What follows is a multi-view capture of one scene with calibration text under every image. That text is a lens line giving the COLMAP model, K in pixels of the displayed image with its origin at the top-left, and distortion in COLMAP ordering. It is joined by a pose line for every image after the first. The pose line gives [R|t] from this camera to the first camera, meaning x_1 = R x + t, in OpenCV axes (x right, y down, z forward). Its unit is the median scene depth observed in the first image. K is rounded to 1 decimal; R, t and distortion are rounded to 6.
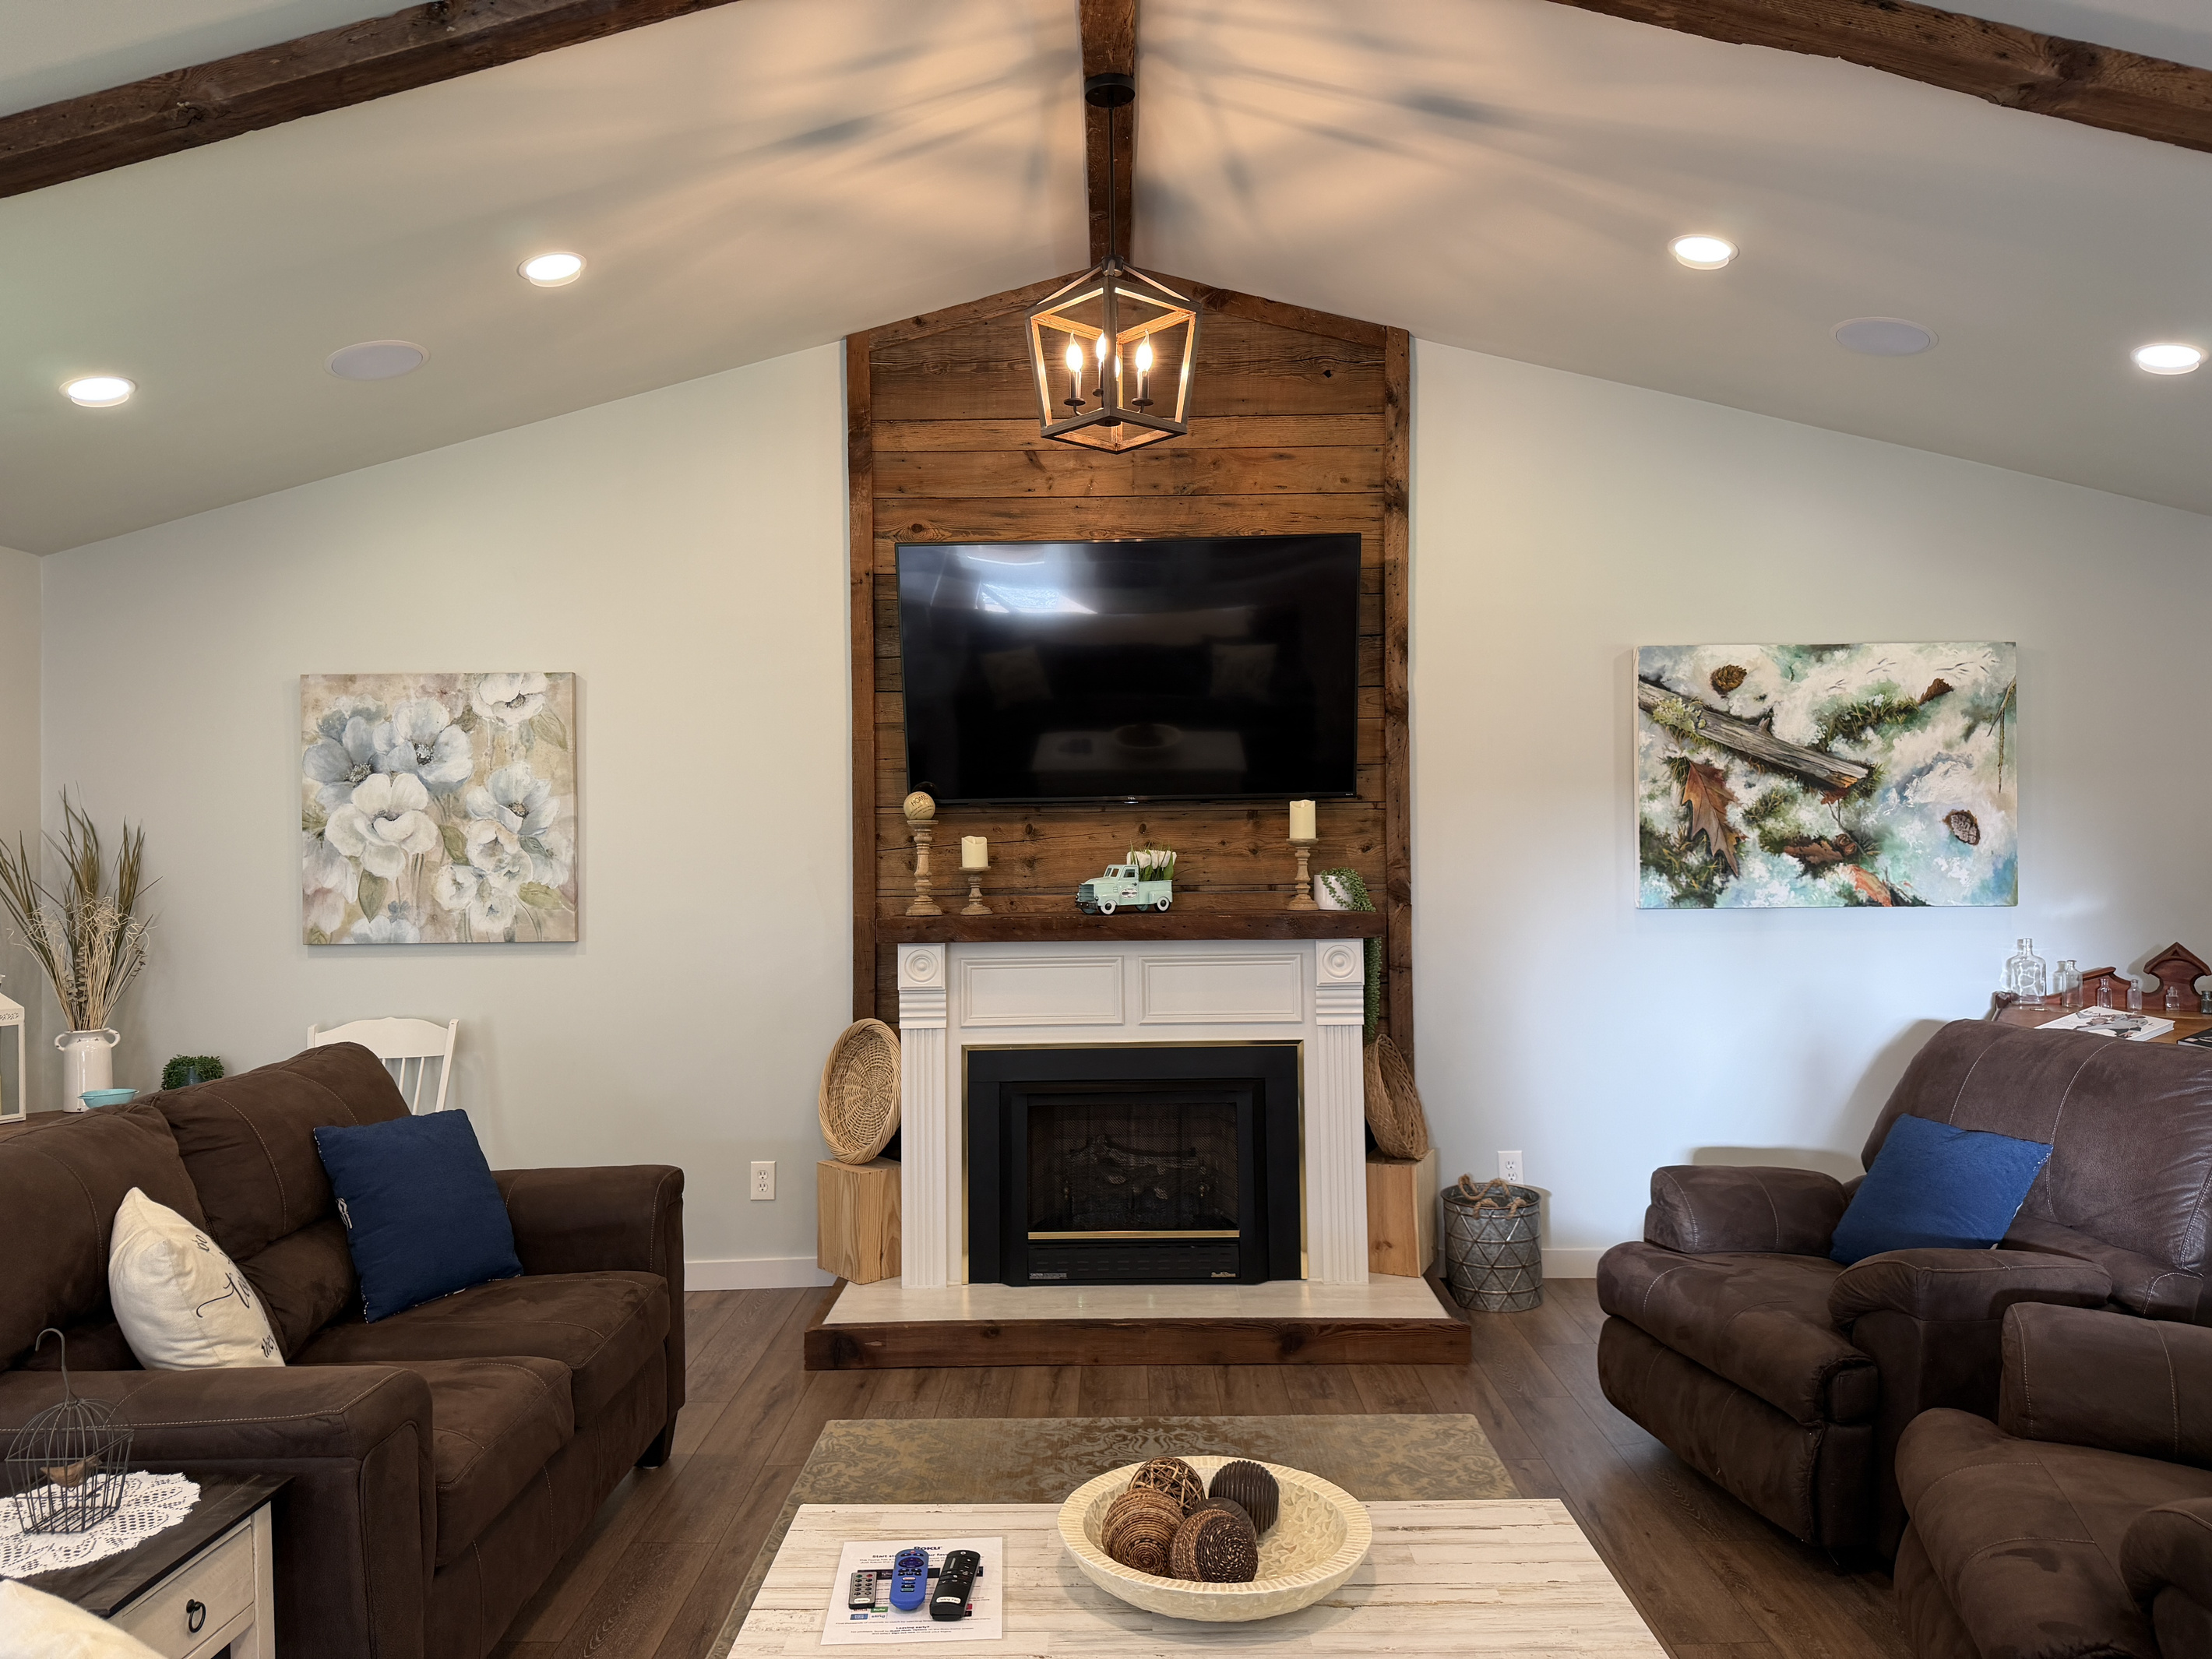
lens RADIAL K [[1537.4, 0, 1106.0], [0, 1537.4, 829.5], [0, 0, 1]] dist [0.147579, -0.278678]
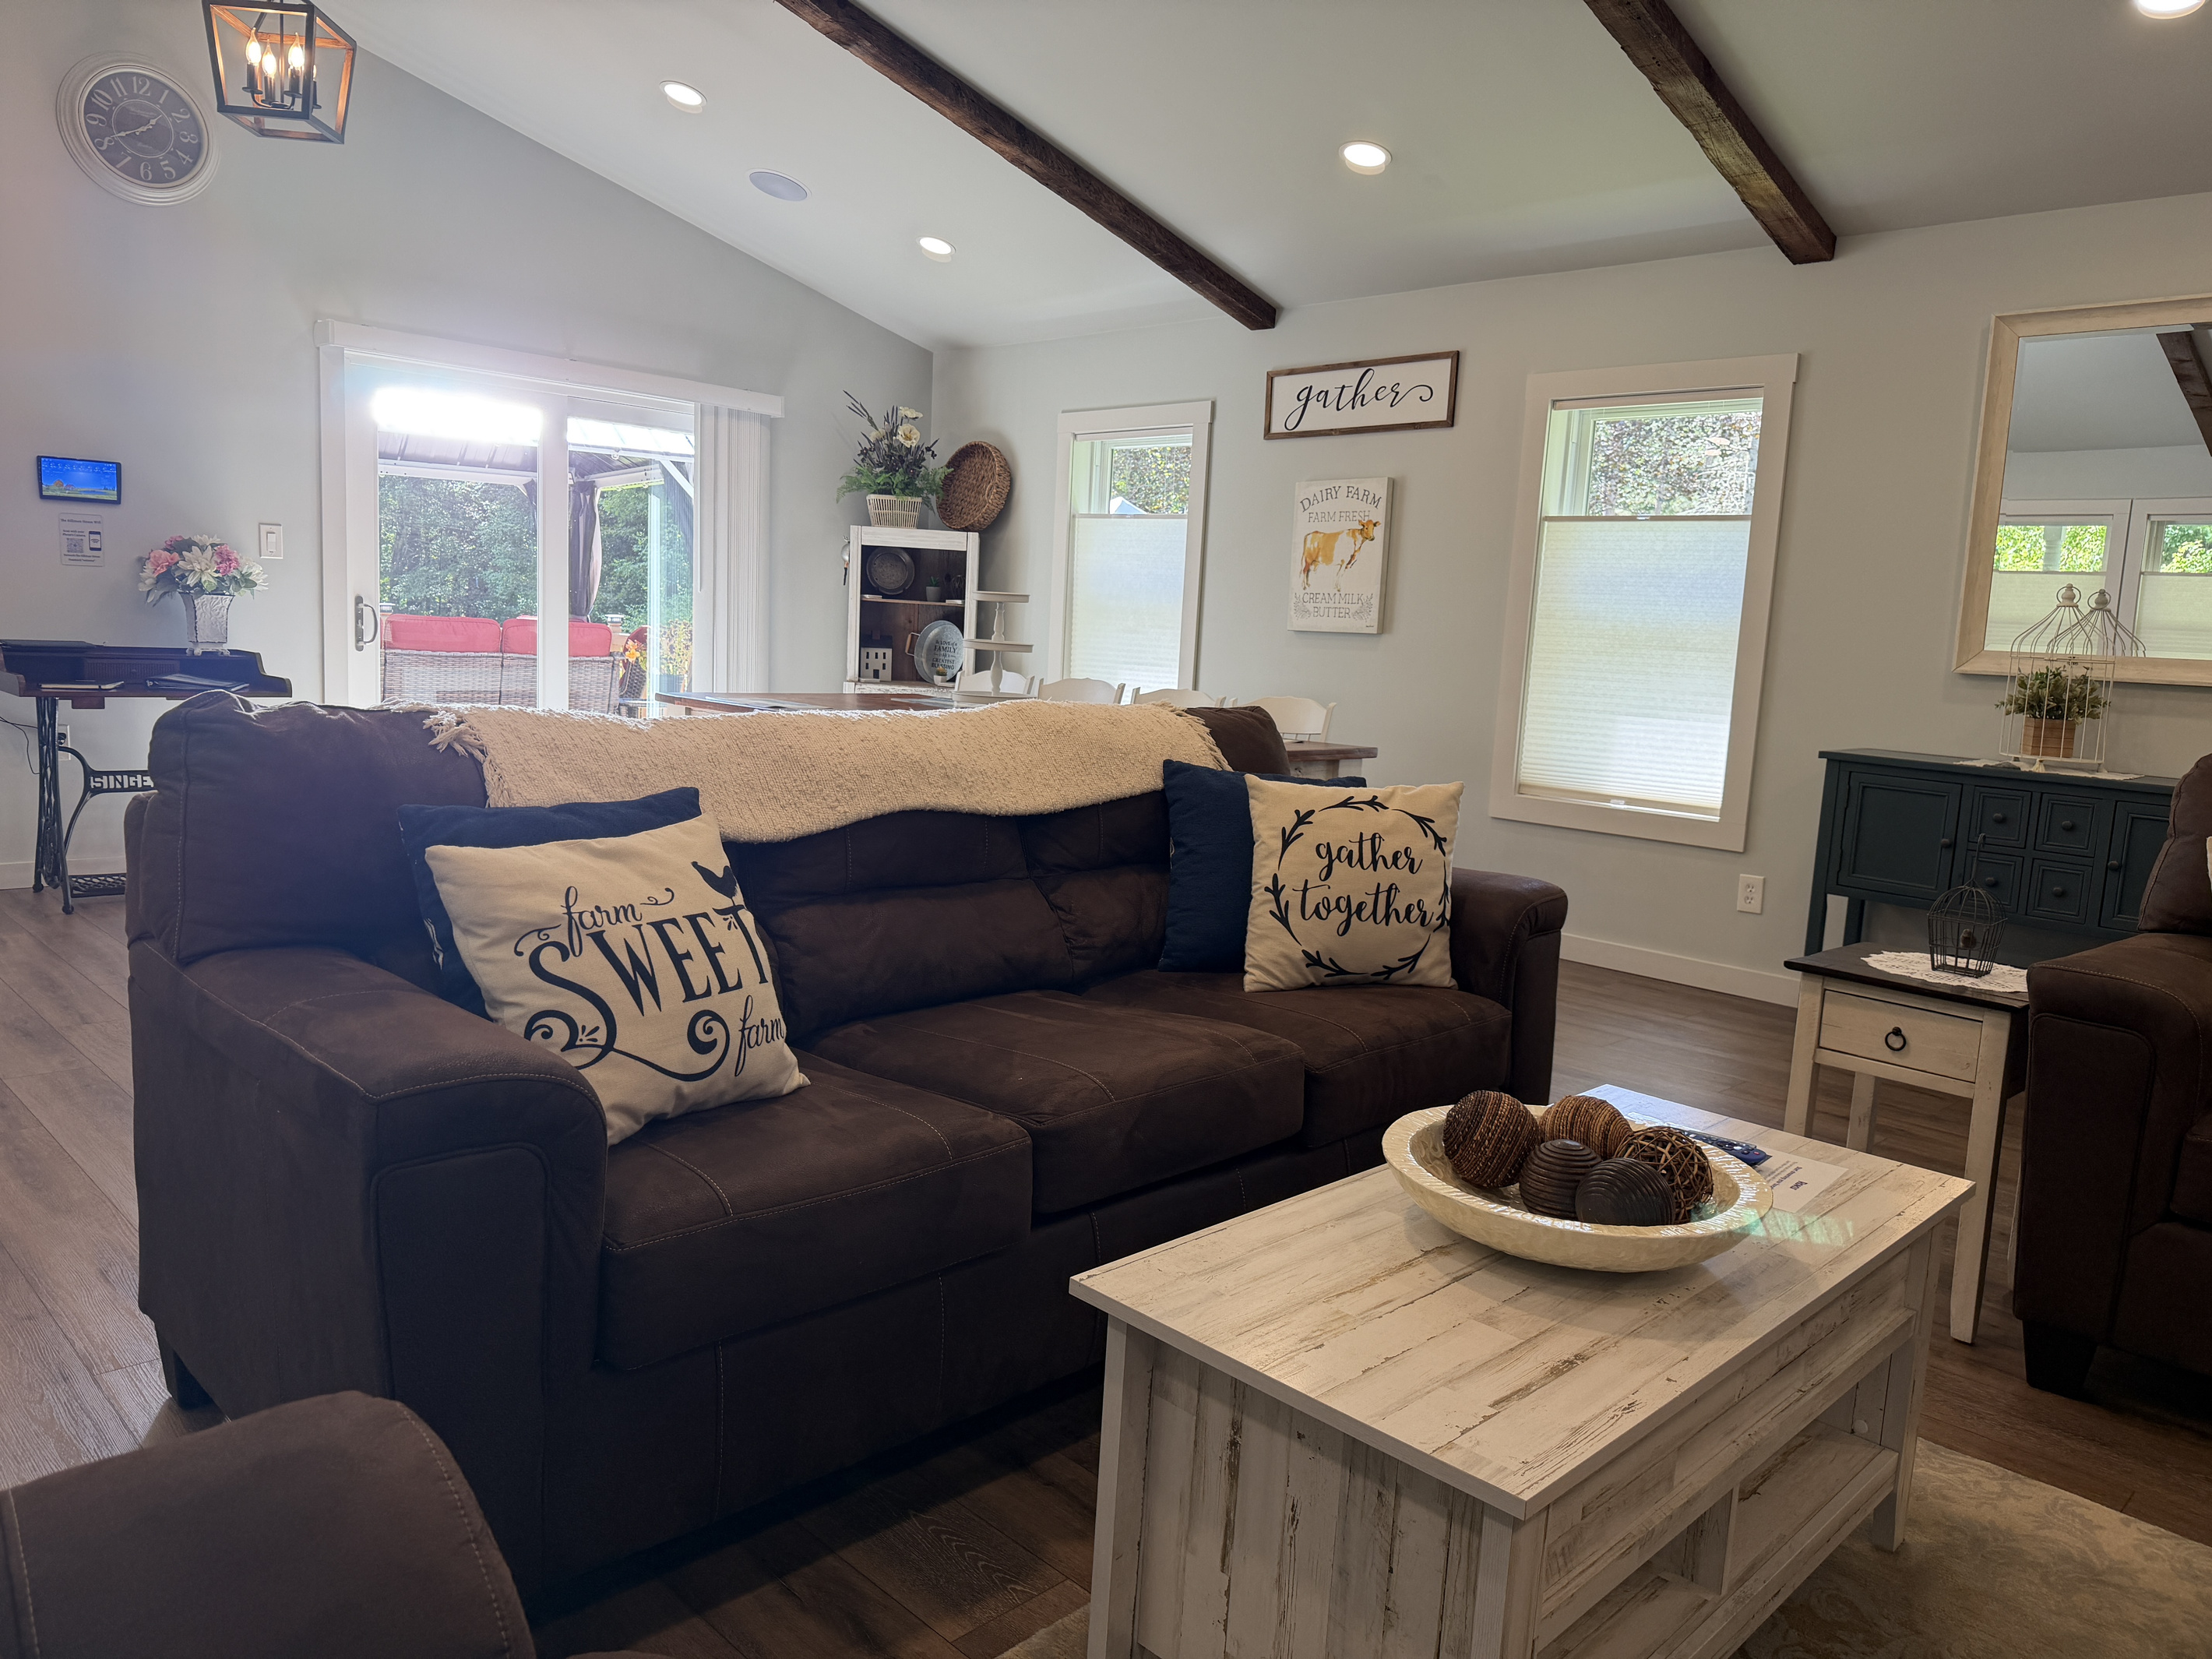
lens RADIAL K [[1537.4, 0, 1106.0], [0, 1537.4, 829.5], [0, 0, 1]] dist [0.147579, -0.278678]
pose [[-0.698721, 0.067751, -0.712179, 0.331516], [-0.040297, 0.990198, 0.133735, 0.064849], [0.714259, 0.122142, -0.689141, 0.551966]]
